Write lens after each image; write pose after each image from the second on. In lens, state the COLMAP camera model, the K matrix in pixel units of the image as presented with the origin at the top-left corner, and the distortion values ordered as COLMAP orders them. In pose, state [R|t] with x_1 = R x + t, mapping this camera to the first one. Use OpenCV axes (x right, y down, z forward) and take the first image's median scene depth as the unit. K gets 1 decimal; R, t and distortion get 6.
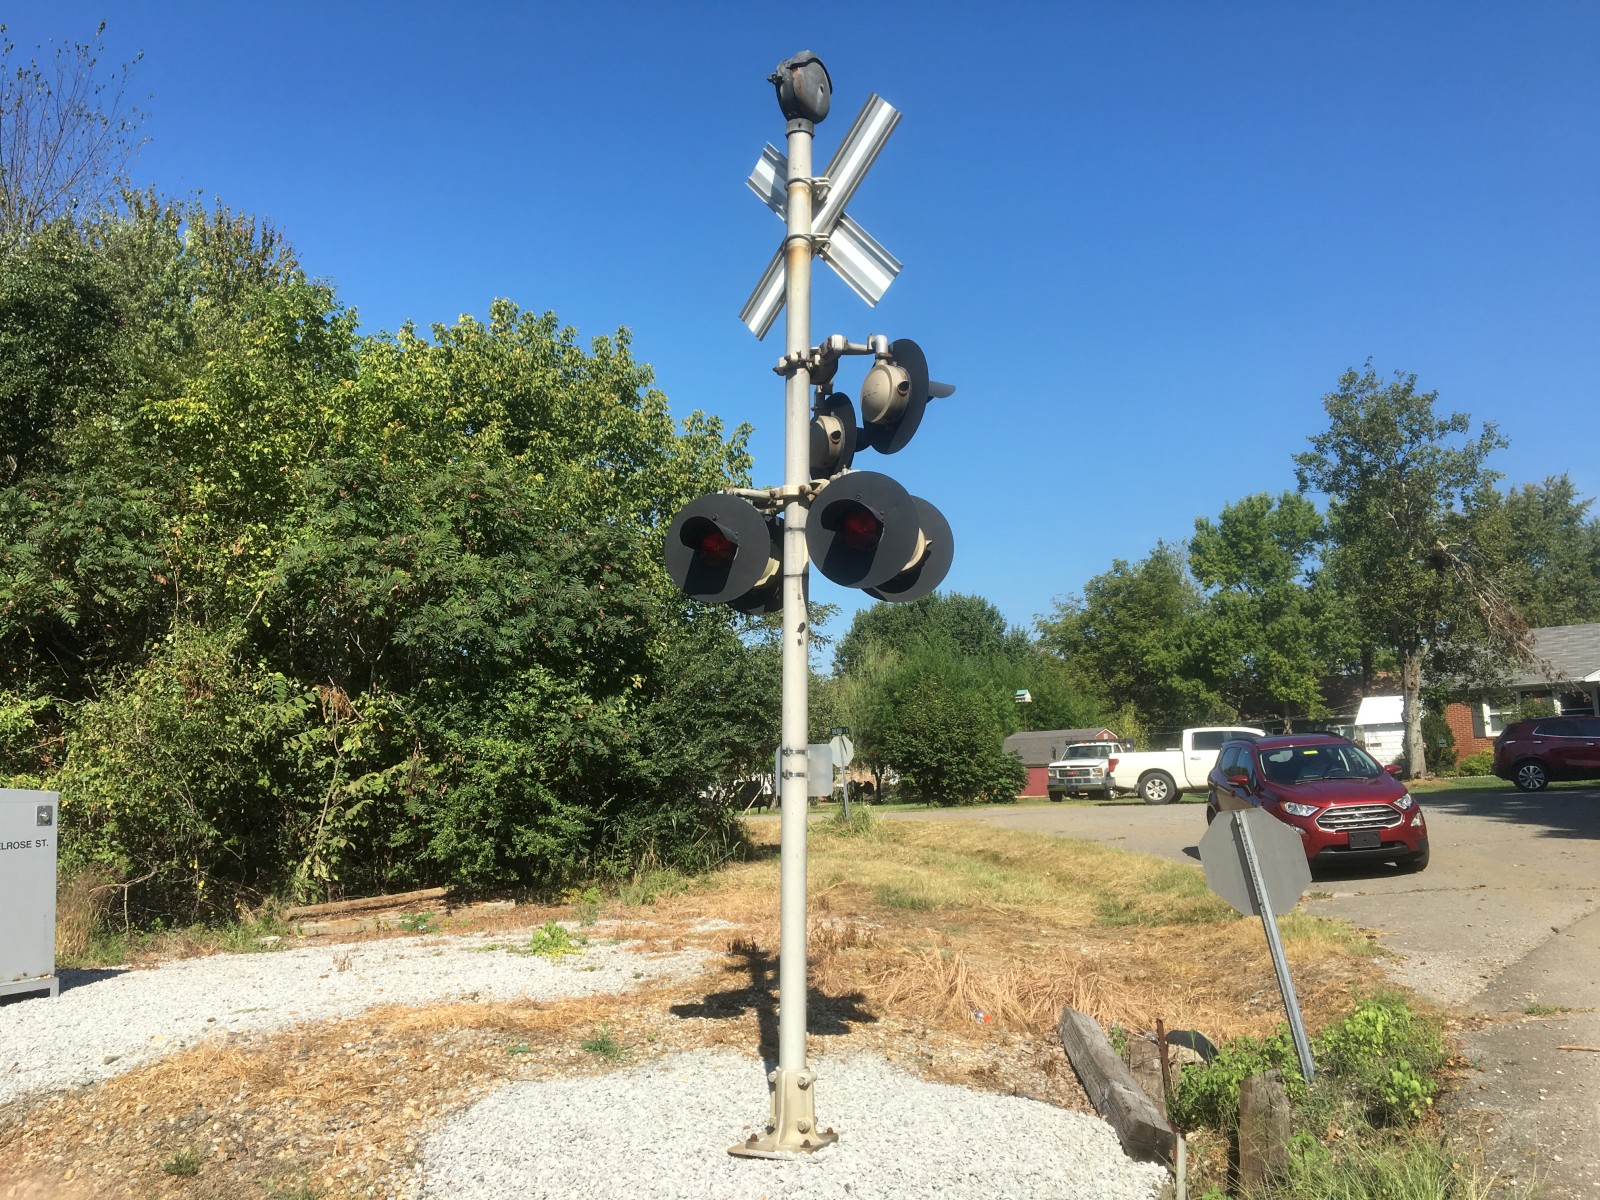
lens RADIAL K [[1353.9, 0, 782.0], [0, 1353.9, 595.2], [0, 0, 1]] dist [0.109838, -0.183579]
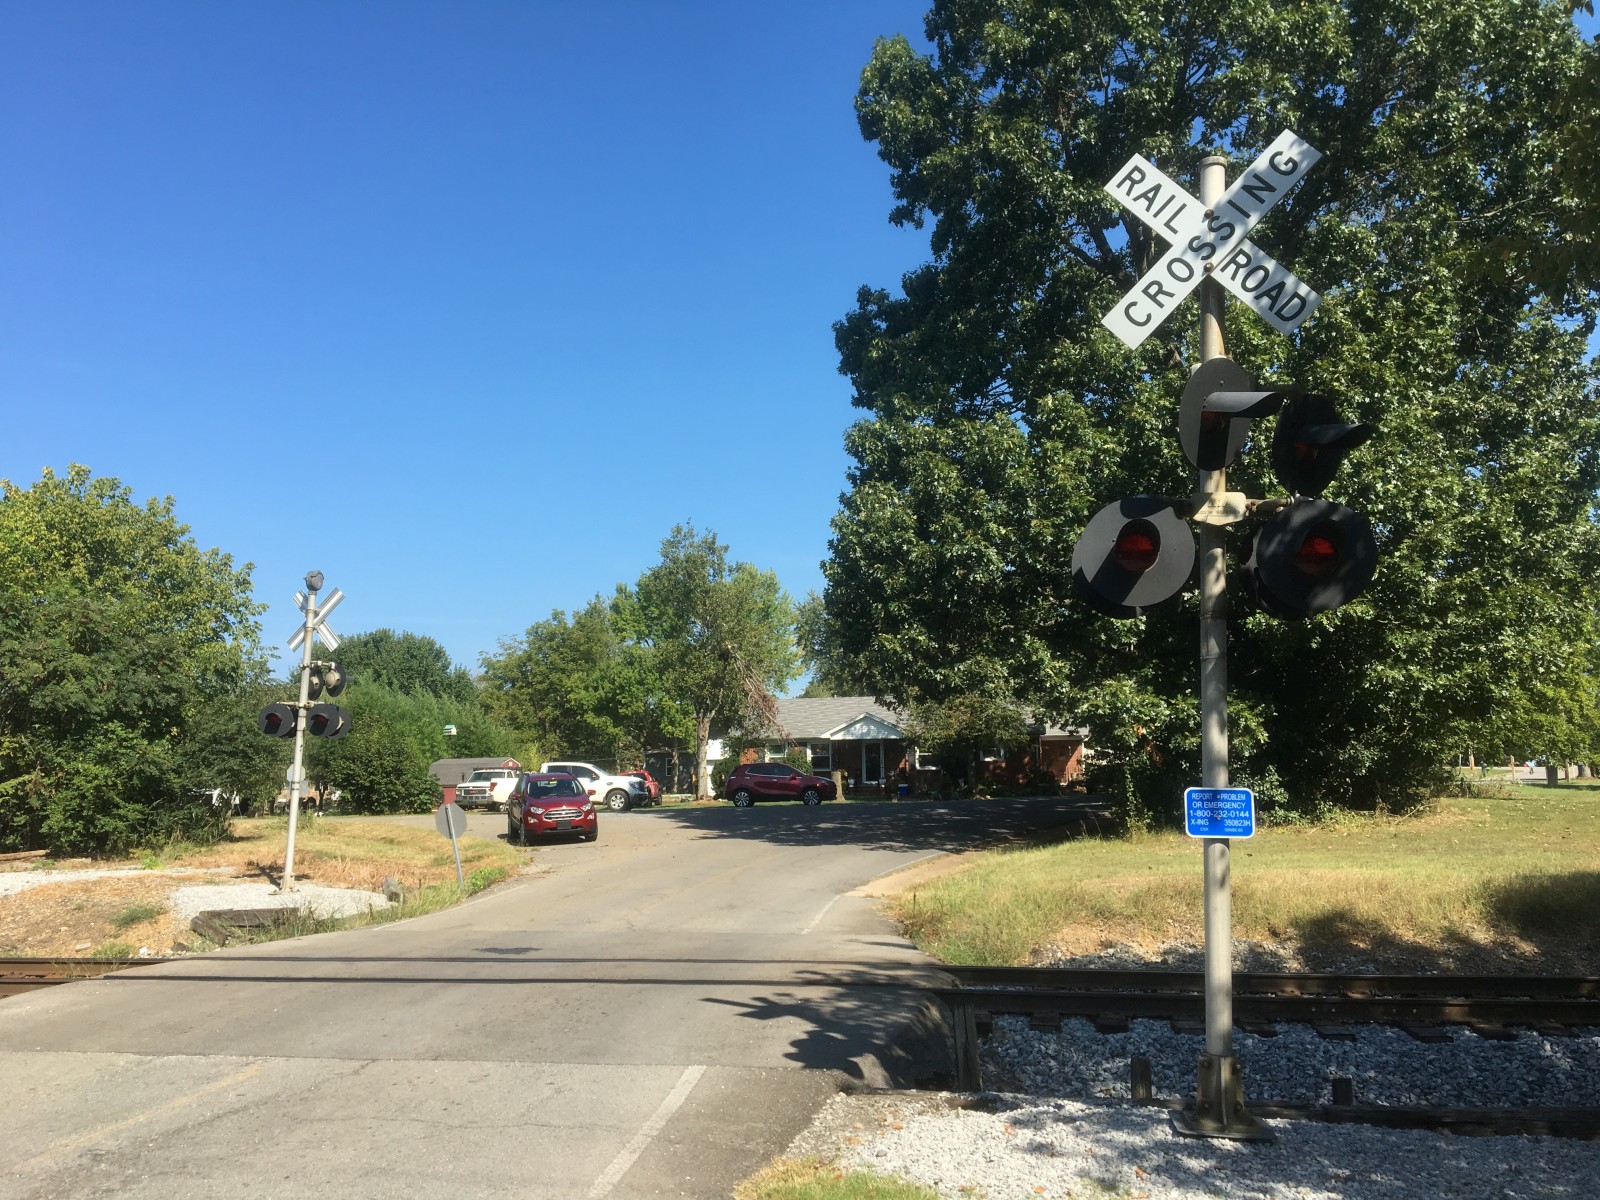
lens RADIAL K [[1352.1, 0, 780.2], [0, 1352.1, 601.8], [0, 0, 1]] dist [0.088001, -0.138850]
pose [[0.924112, 0.077537, 0.374173, -0.064708], [-0.073973, 0.996974, -0.023900, -0.120251], [-0.374894, -0.005592, 0.927051, -0.918343]]
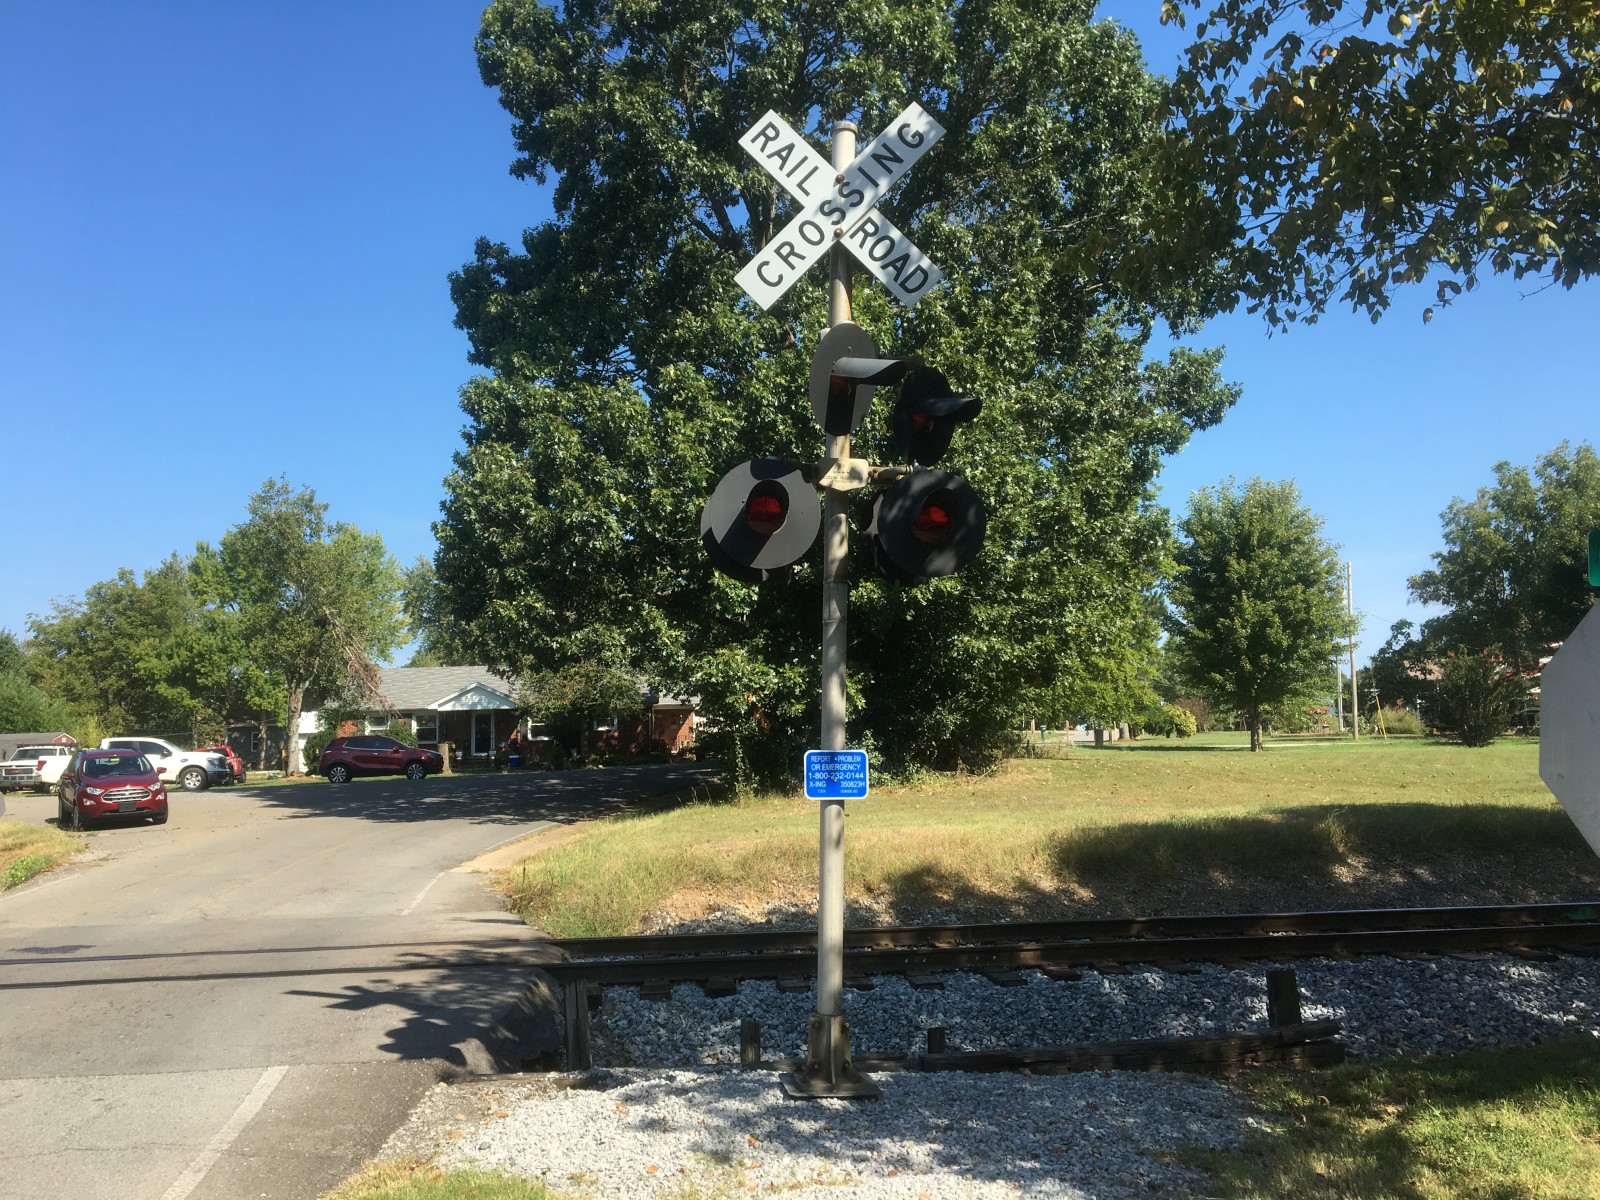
lens RADIAL K [[1353.9, 0, 782.0], [0, 1353.9, 595.2], [0, 0, 1]] dist [0.109838, -0.183579]
pose [[0.781108, 0.087698, 0.618207, -0.057779], [-0.088202, 0.995657, -0.029799, -0.117464], [-0.618135, -0.031250, 0.785451, -0.901542]]
